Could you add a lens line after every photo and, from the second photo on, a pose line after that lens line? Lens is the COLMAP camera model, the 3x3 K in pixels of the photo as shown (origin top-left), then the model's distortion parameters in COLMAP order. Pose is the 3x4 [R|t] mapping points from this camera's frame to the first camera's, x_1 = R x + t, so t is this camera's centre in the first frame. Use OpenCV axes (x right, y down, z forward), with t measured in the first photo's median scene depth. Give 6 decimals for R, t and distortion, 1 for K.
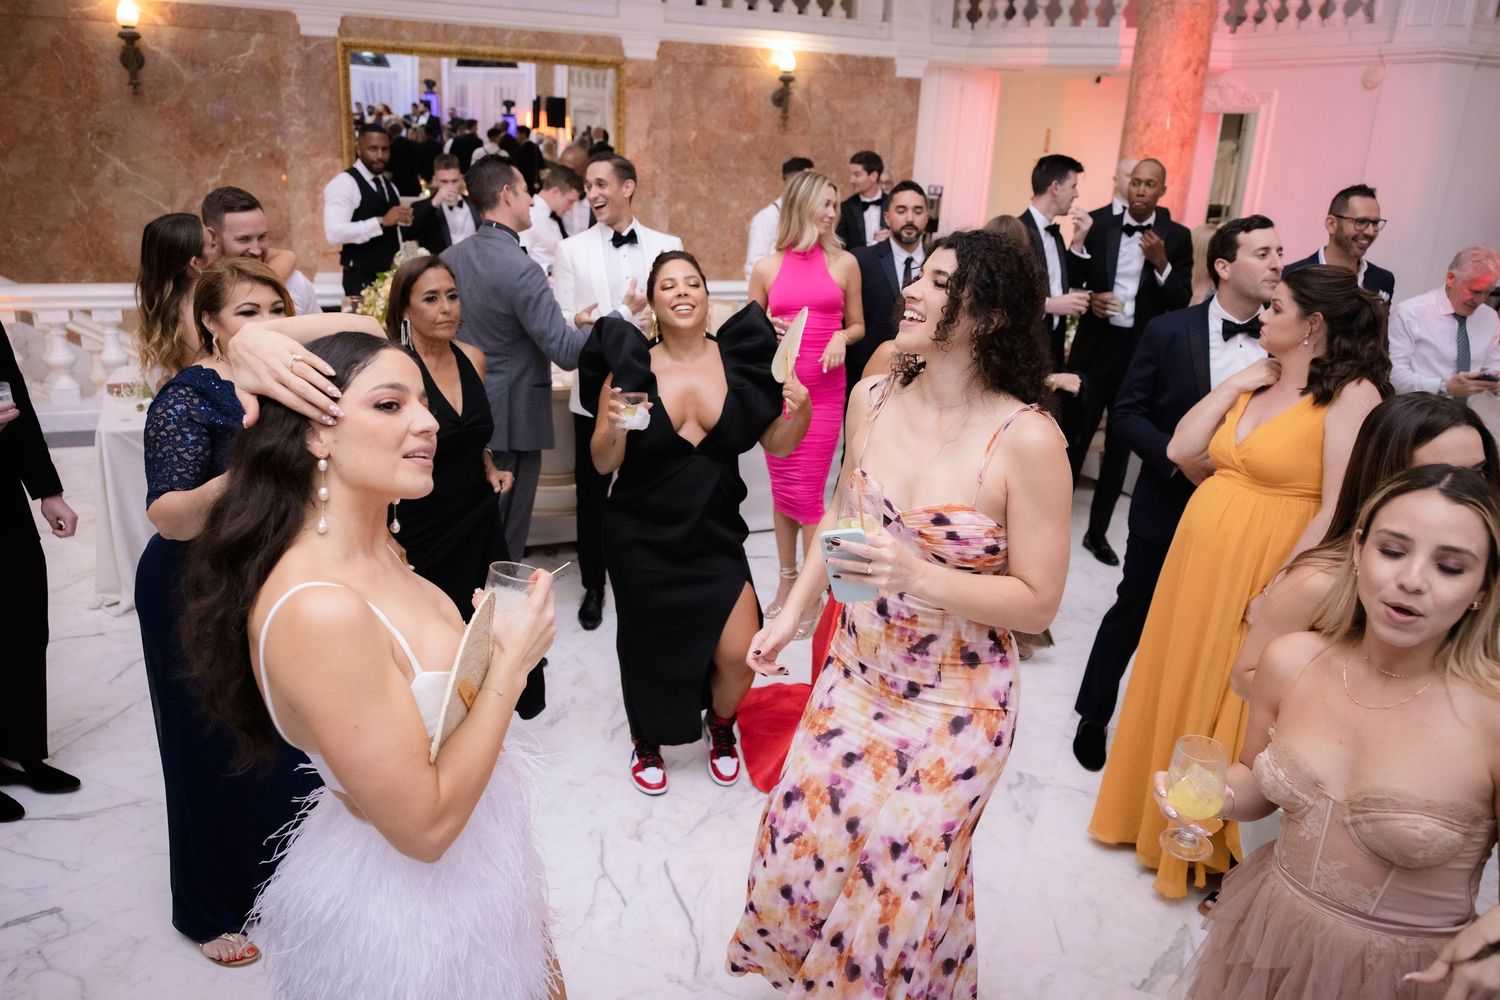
lens RADIAL K [[1168.7, 0, 750.0], [0, 1168.7, 500.0], [0, 0, 1]] dist [0.006832, 0.011184]
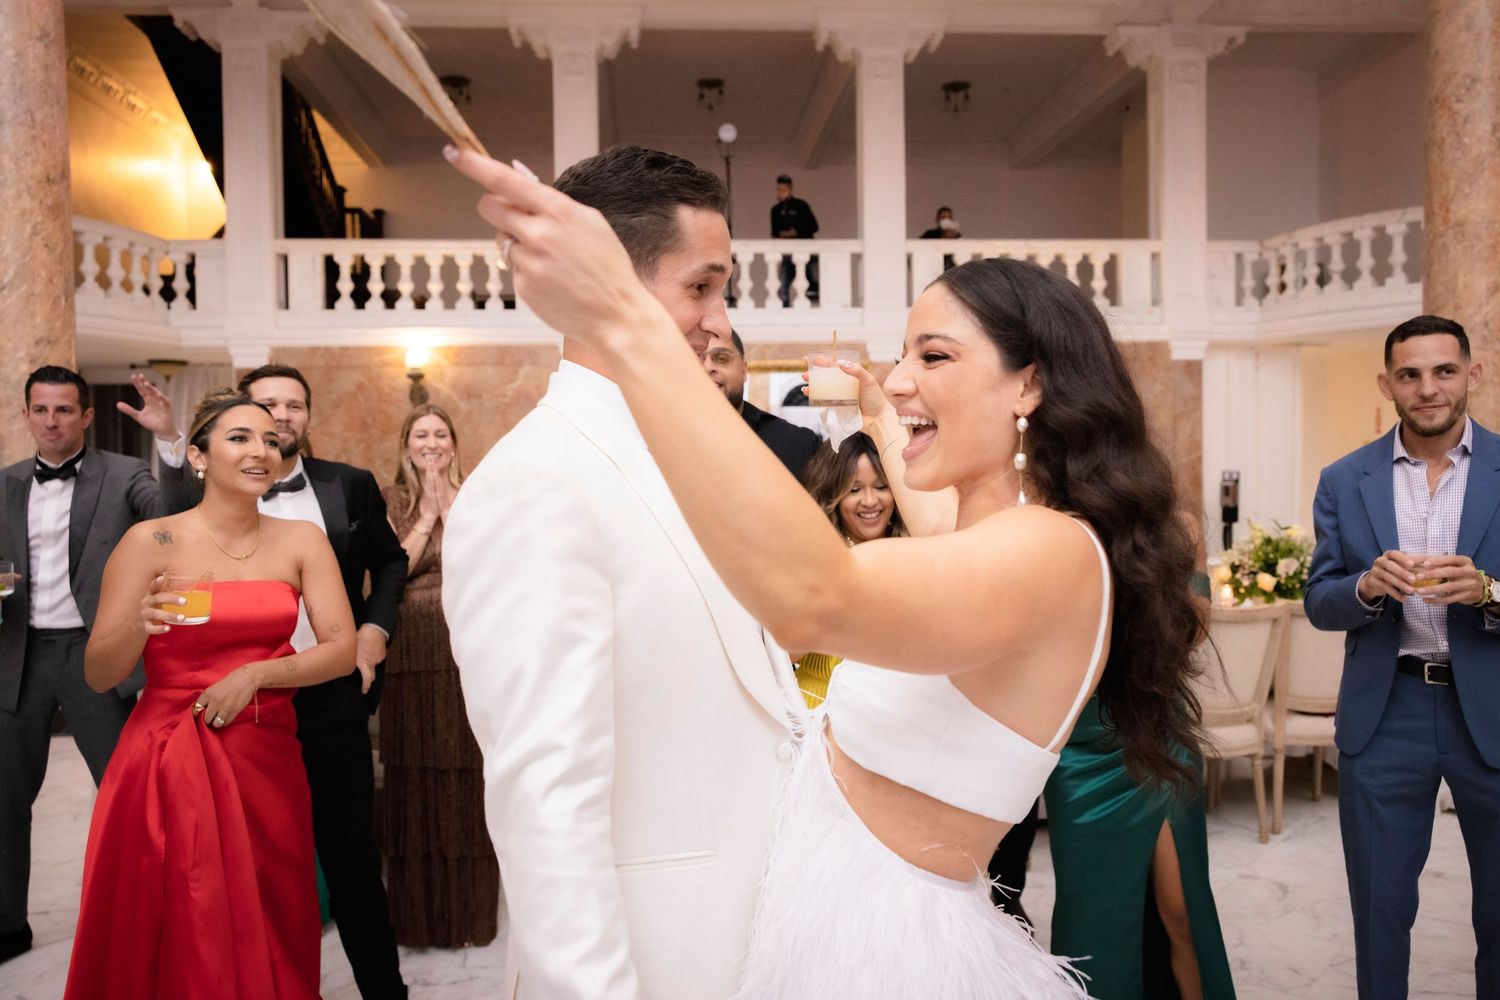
lens RADIAL K [[1168.7, 0, 750.0], [0, 1168.7, 500.0], [0, 0, 1]] dist [0.006832, 0.011184]
pose [[0.950082, -0.051893, -0.307654, 0.098985], [-0.038805, 0.958761, -0.281552, 0.018172], [0.309577, 0.279436, 0.908888, 0.103992]]
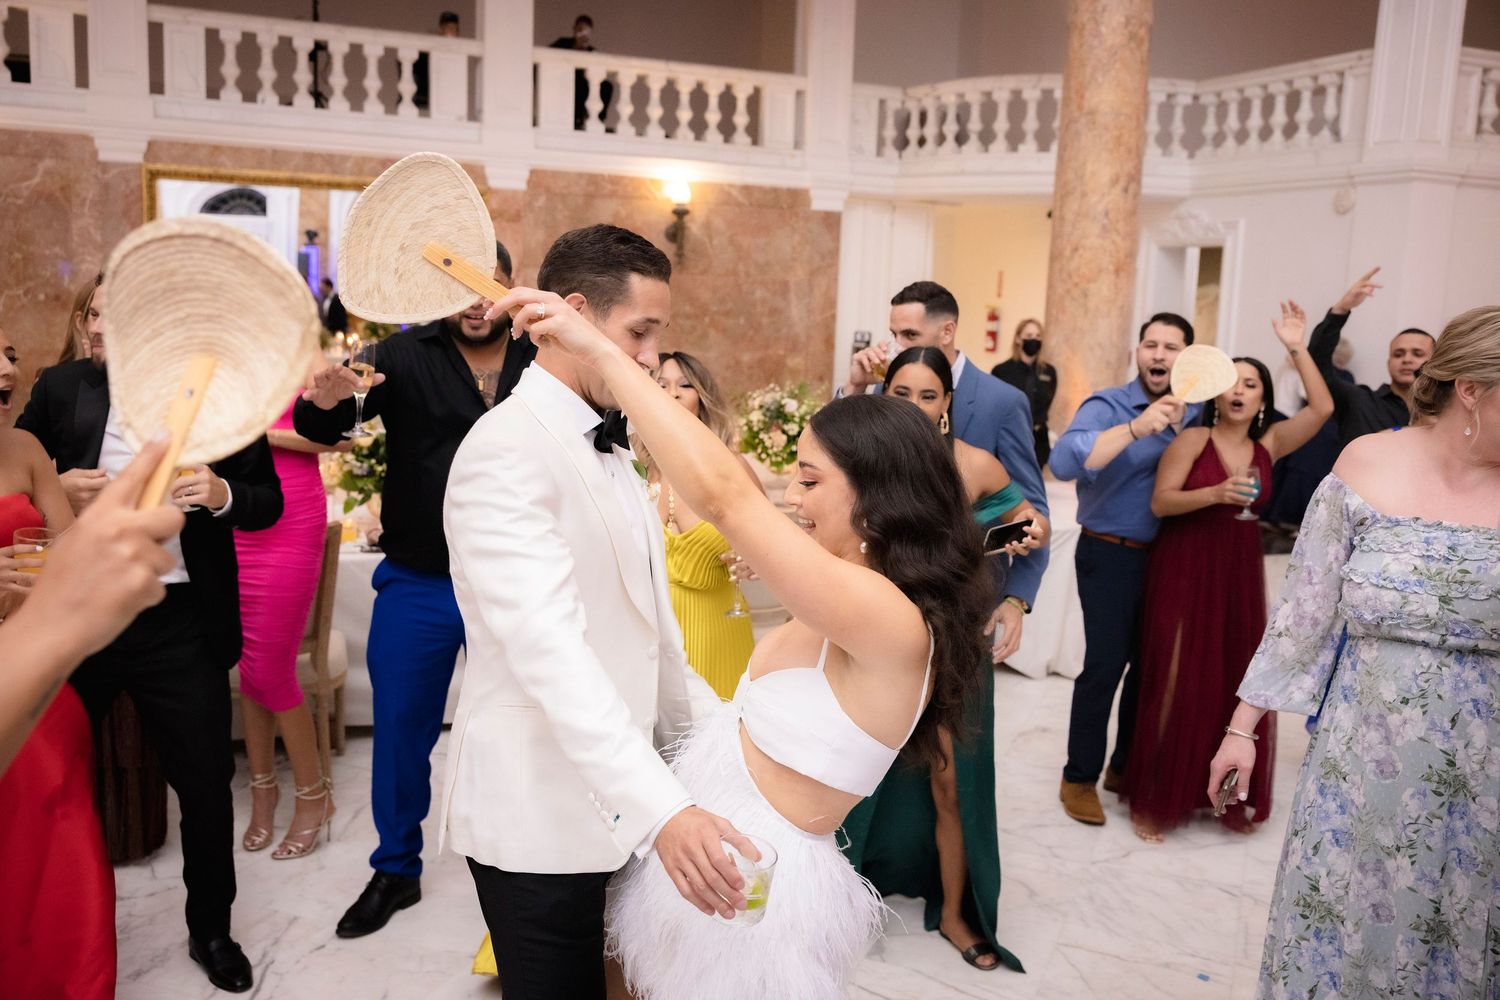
lens RADIAL K [[1380.4, 0, 750.0], [0, 1380.4, 500.0], [0, 0, 1]] dist [0.011160, 0.011717]
pose [[0.999848, -0.009694, 0.014479, 0.071177], [0.011912, 0.986729, -0.161940, 0.016396], [-0.012717, 0.162088, 0.986694, 0.032778]]
